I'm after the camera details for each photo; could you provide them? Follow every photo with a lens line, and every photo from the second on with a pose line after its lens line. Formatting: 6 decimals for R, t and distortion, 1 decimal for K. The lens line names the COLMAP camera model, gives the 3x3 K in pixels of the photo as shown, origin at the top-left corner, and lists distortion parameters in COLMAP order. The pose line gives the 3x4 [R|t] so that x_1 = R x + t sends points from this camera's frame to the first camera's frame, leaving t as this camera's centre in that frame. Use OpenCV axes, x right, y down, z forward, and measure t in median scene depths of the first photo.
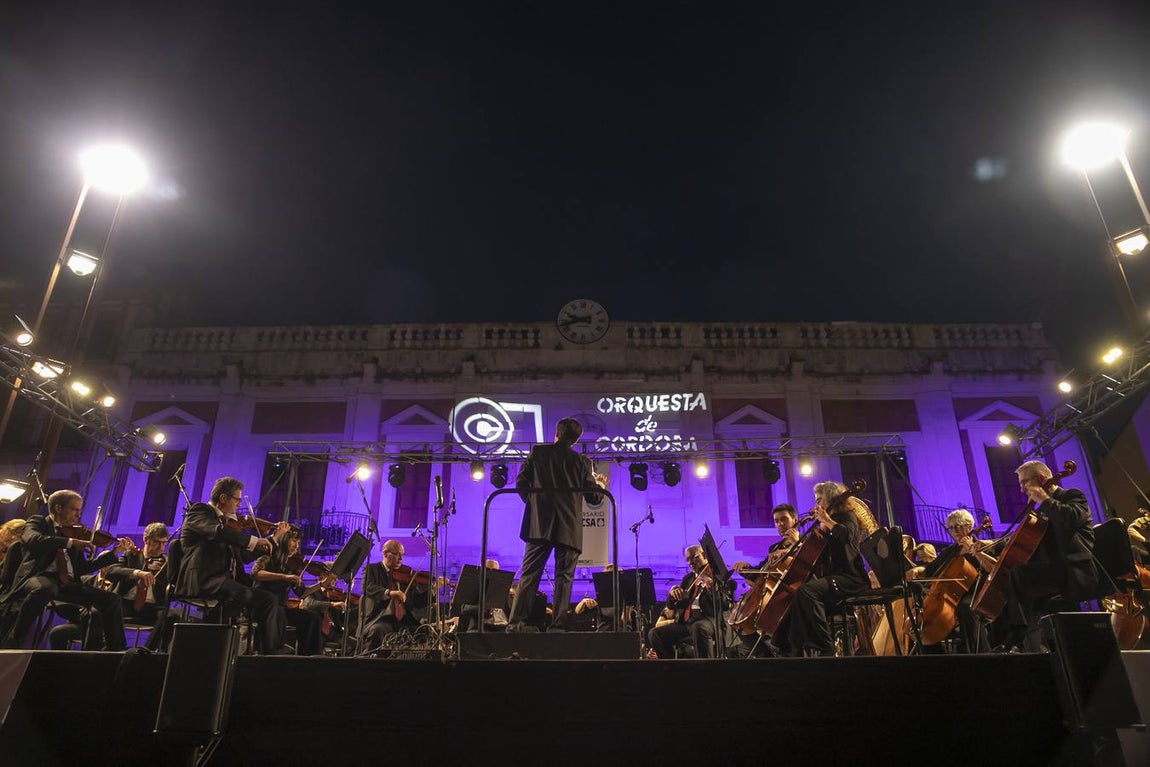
lens RADIAL K [[801.1, 0, 578.2], [0, 801.1, 367.8], [0, 0, 1]] dist [-0.136858, 0.111346]
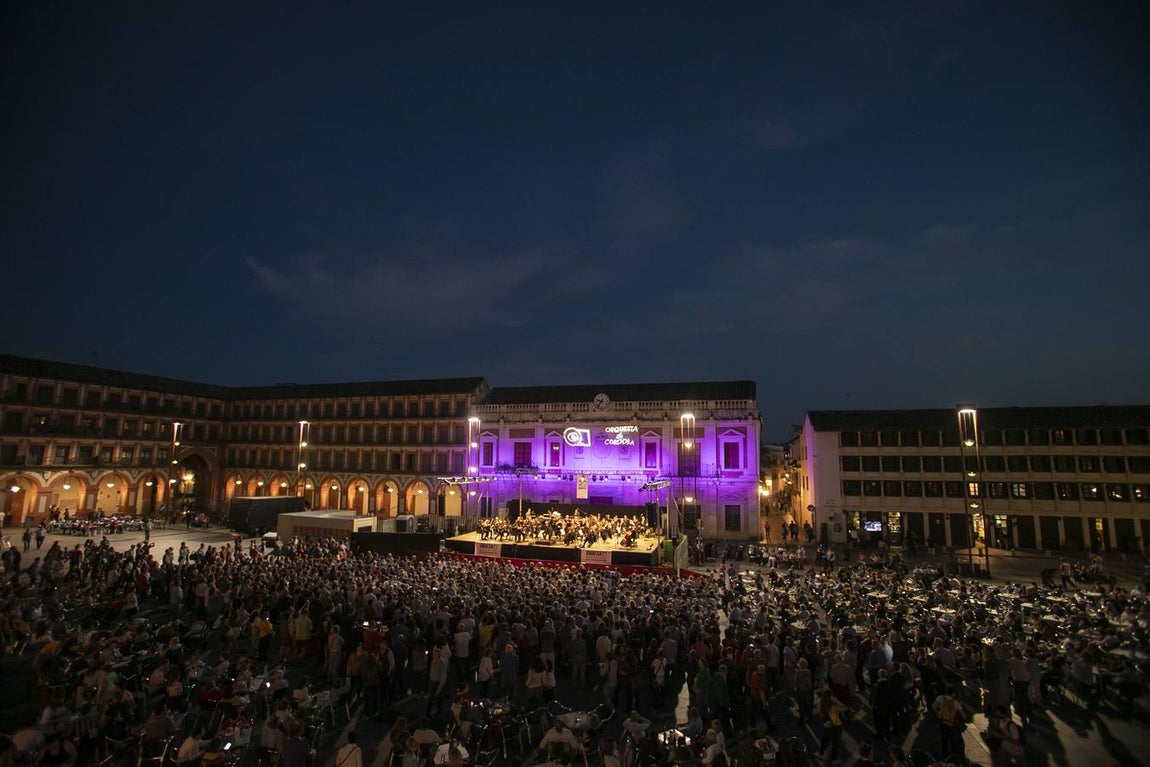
lens RADIAL K [[522.4, 0, 574.9], [0, 522.4, 382.4], [0, 0, 1]] dist [-0.086859, 0.045591]
pose [[0.965032, -0.027587, -0.260676, 0.478129], [0.102369, 0.955143, 0.277890, -0.768121], [0.241317, -0.294858, 0.924567, -1.008196]]
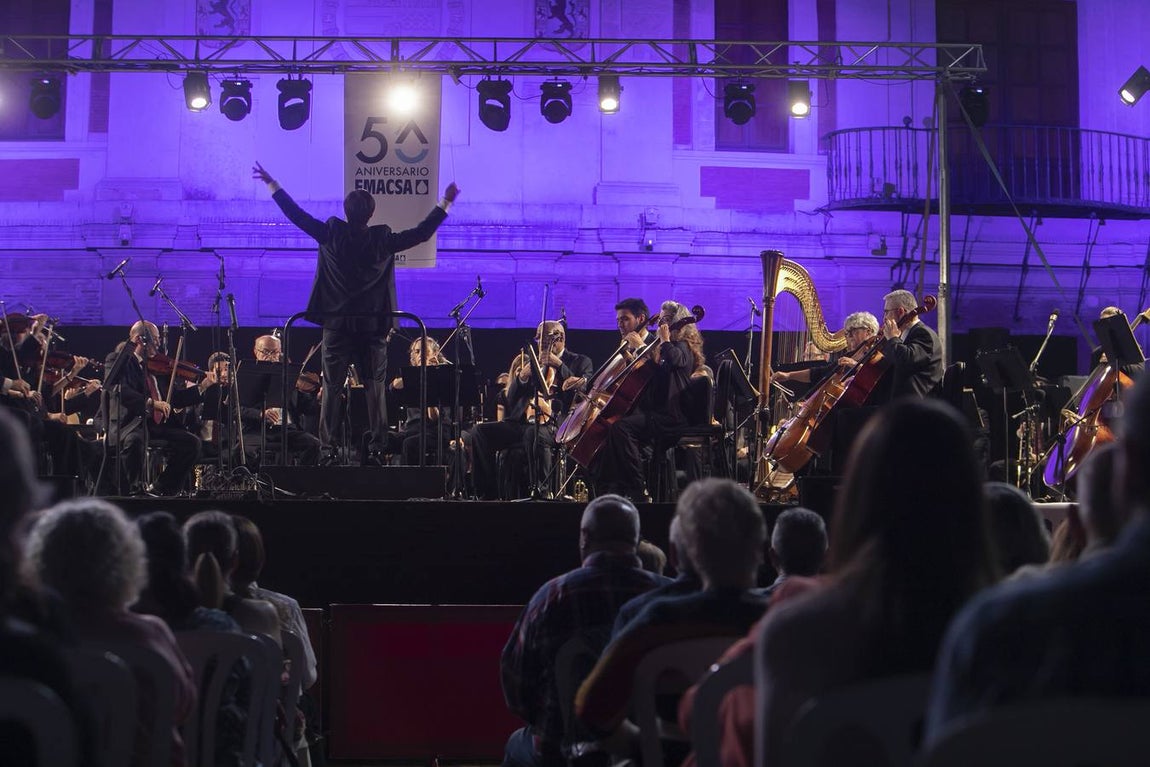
lens RADIAL K [[2347.0, 0, 574.5], [0, 2347.0, 384.4], [0, 0, 1]] dist [-0.308589, 0.054858]
pose [[0.996057, 0.013758, 0.087639, -0.003998], [-0.045091, 0.929286, 0.366598, -0.171281], [-0.076398, -0.369104, 0.926243, -0.343179]]
